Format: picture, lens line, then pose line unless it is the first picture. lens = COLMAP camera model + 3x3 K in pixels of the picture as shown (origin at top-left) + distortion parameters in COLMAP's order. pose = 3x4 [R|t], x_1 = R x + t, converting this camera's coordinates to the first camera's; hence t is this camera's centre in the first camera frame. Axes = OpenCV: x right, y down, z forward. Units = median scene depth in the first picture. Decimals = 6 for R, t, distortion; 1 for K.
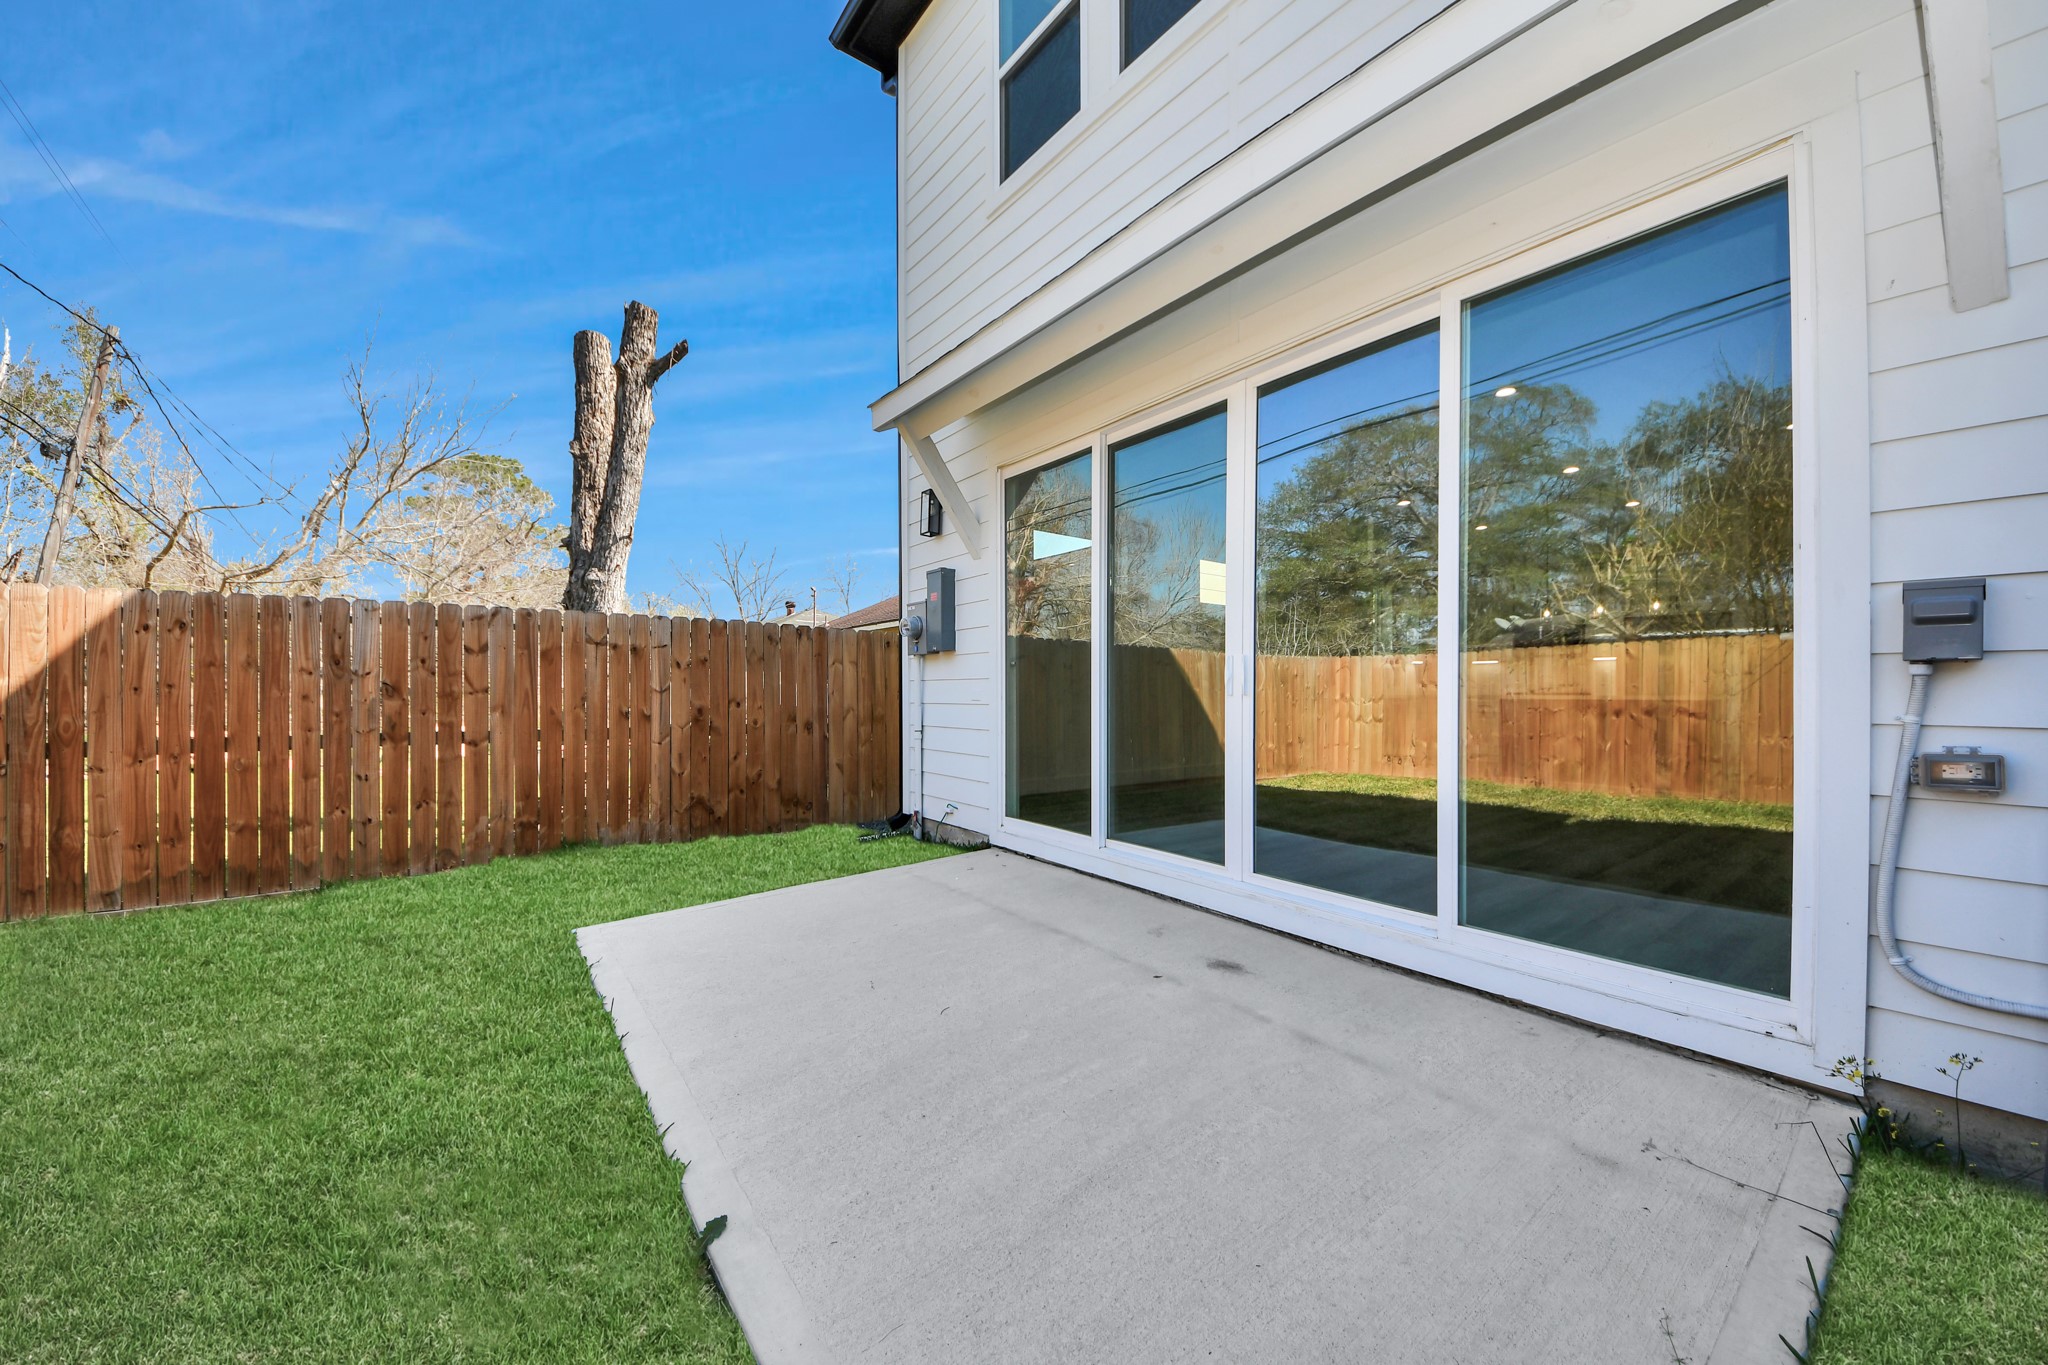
lens RADIAL K [[741.7, 0, 989.6], [0, 741.7, 684.5], [0, 0, 1]] dist [0.012839, -0.008580]
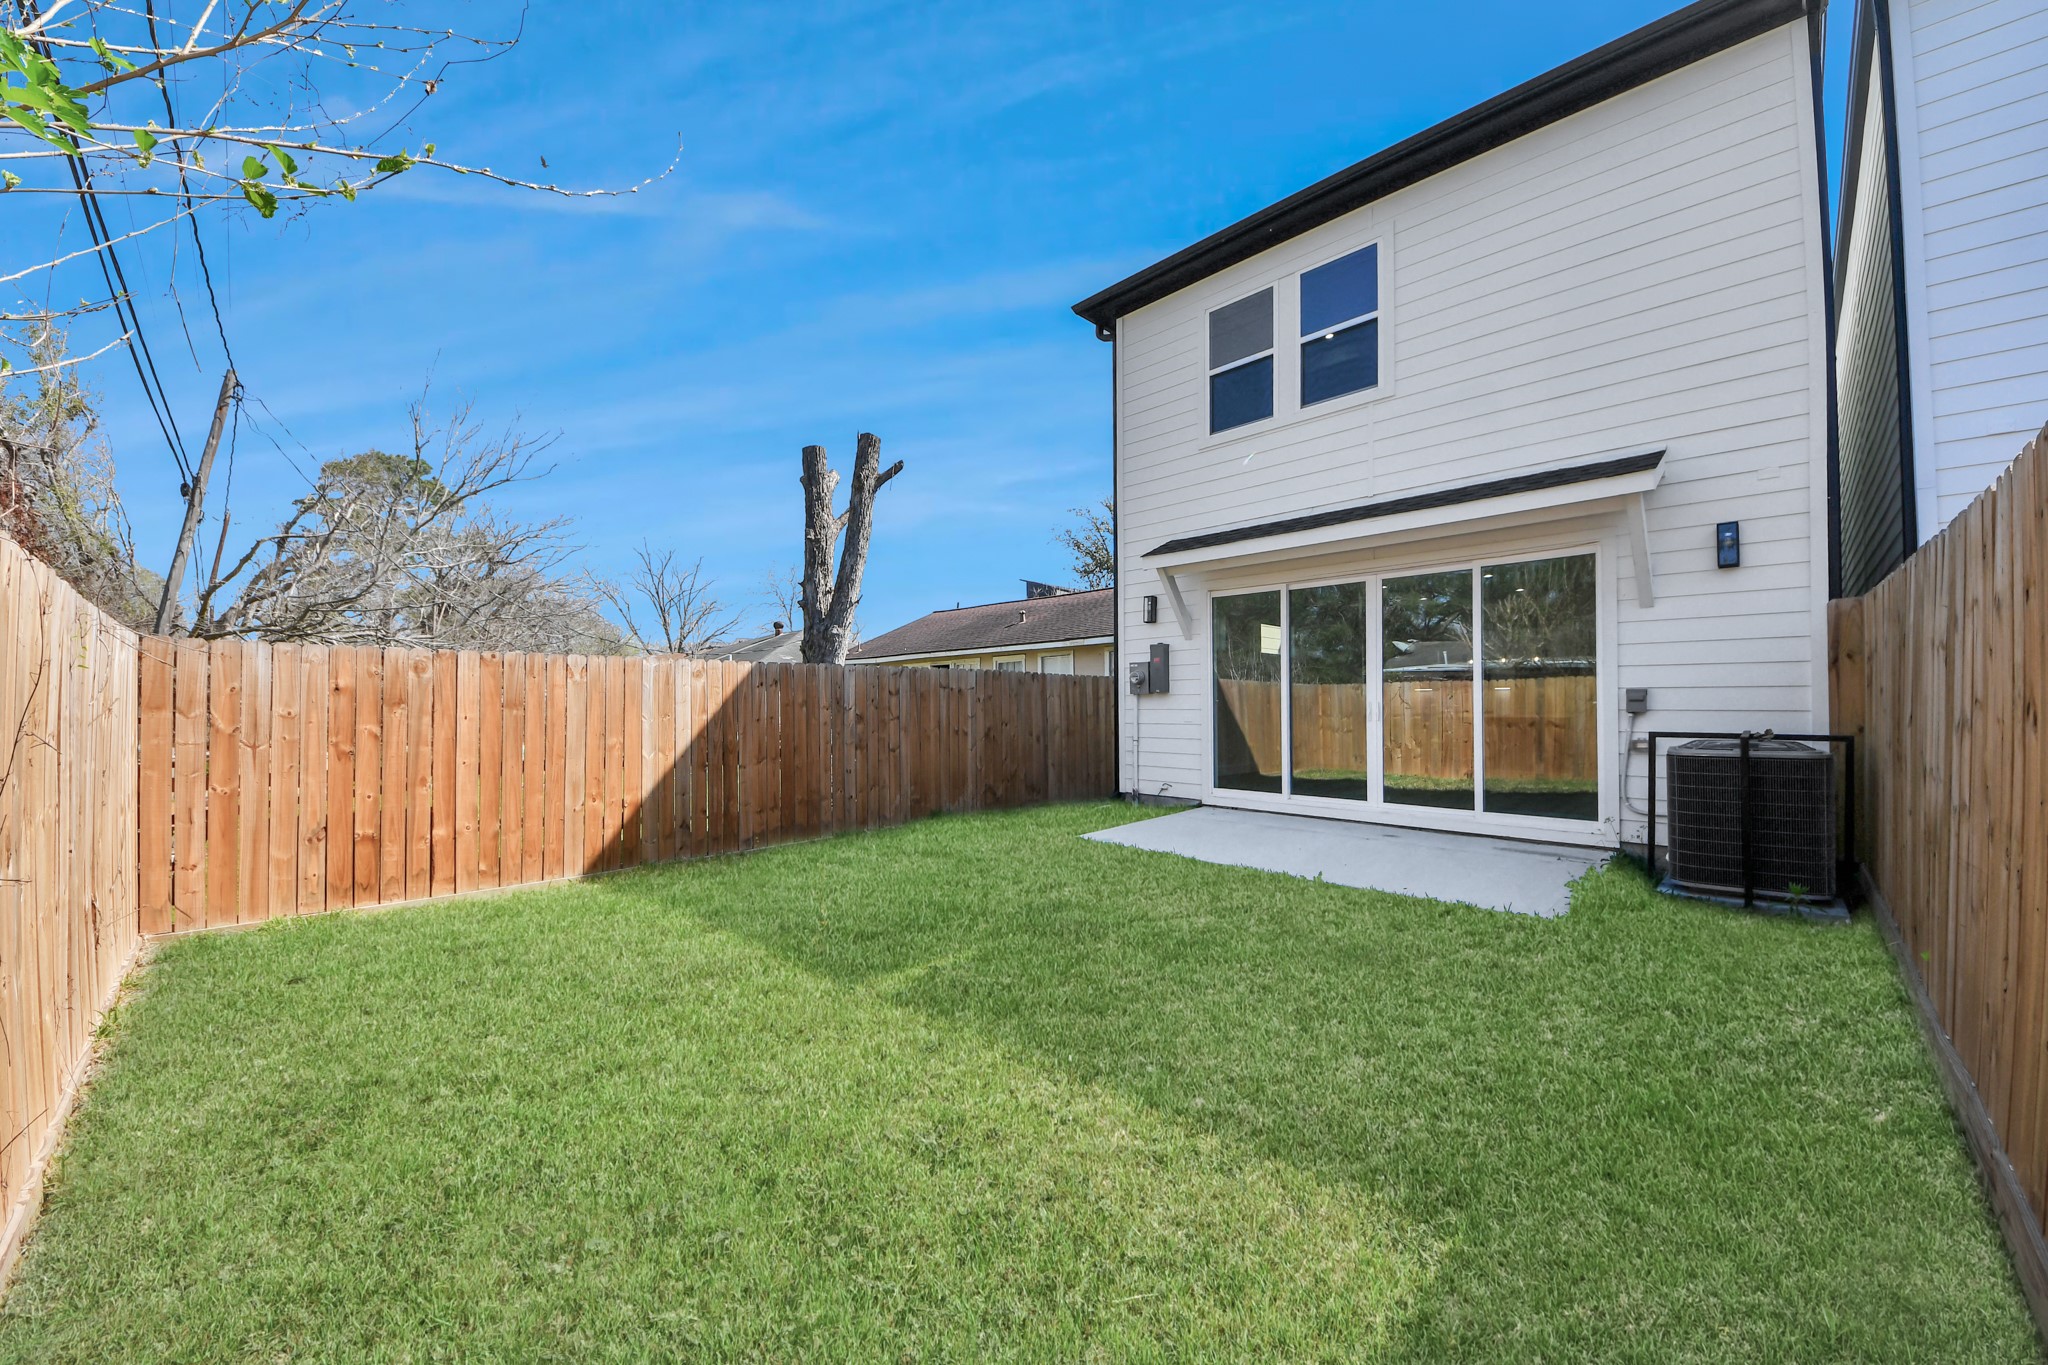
lens RADIAL K [[754.8, 0, 1009.2], [0, 754.8, 682.6], [0, 0, 1]] dist [0.035055, -0.020709]
pose [[0.989936, -0.000017, 0.141514, -0.594729], [0.002859, 0.999798, -0.019880, -0.031765], [-0.141485, 0.020085, 0.989737, -0.599980]]
